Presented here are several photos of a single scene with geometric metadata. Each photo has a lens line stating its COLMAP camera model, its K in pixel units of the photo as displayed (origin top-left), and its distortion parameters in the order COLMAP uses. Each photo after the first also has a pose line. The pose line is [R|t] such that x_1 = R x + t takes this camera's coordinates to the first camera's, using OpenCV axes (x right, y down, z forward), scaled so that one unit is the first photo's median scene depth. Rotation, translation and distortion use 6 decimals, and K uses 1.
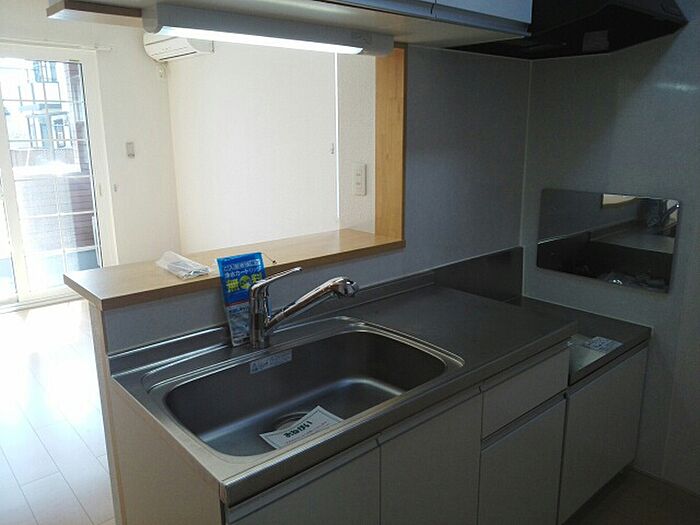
lens RADIAL K [[559.5, 0, 354.4], [0, 559.5, 255.4], [0, 0, 1]] dist [-0.007378, -0.004452]
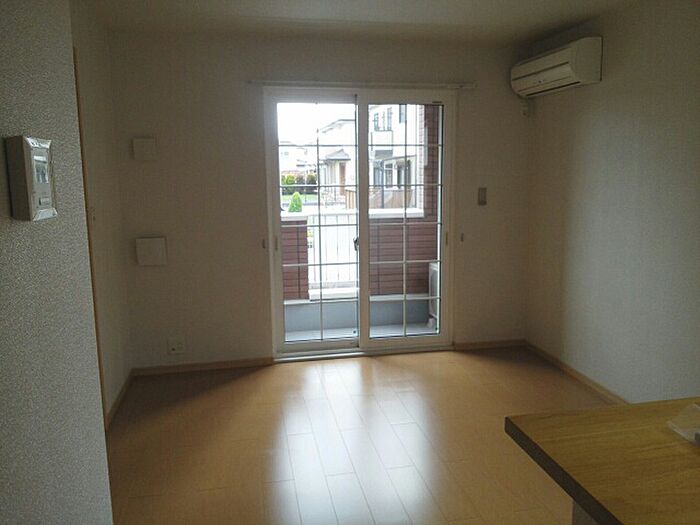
lens RADIAL K [[559.5, 0, 349.4], [0, 559.5, 267.0], [0, 0, 1]] dist [-0.007378, -0.004452]
pose [[0.857579, 0.079734, -0.508134, -0.117736], [-0.106739, 0.993993, -0.024172, -0.030300], [0.503154, 0.074967, 0.860939, 0.120342]]
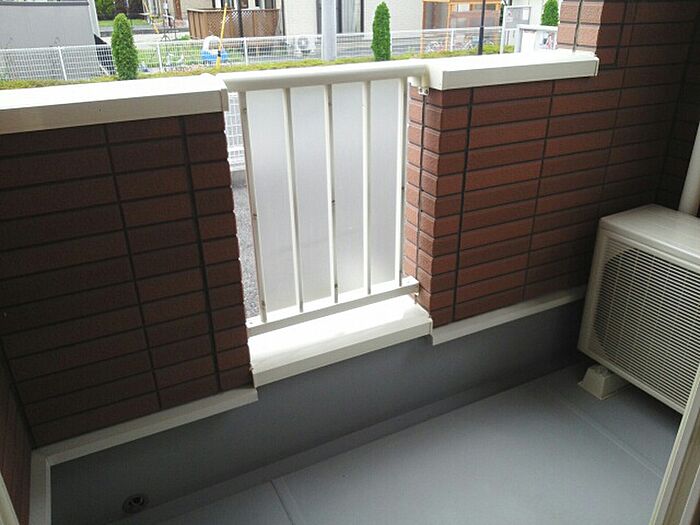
lens RADIAL K [[559.5, 0, 349.6], [0, 559.5, 257.6], [0, 0, 1]] dist [-0.007378, -0.004452]
pose [[0.964717, 0.107681, -0.240264, -0.547506], [-0.051608, 0.972178, 0.228489, -0.119605], [0.258183, -0.208028, 0.943433, 0.669804]]
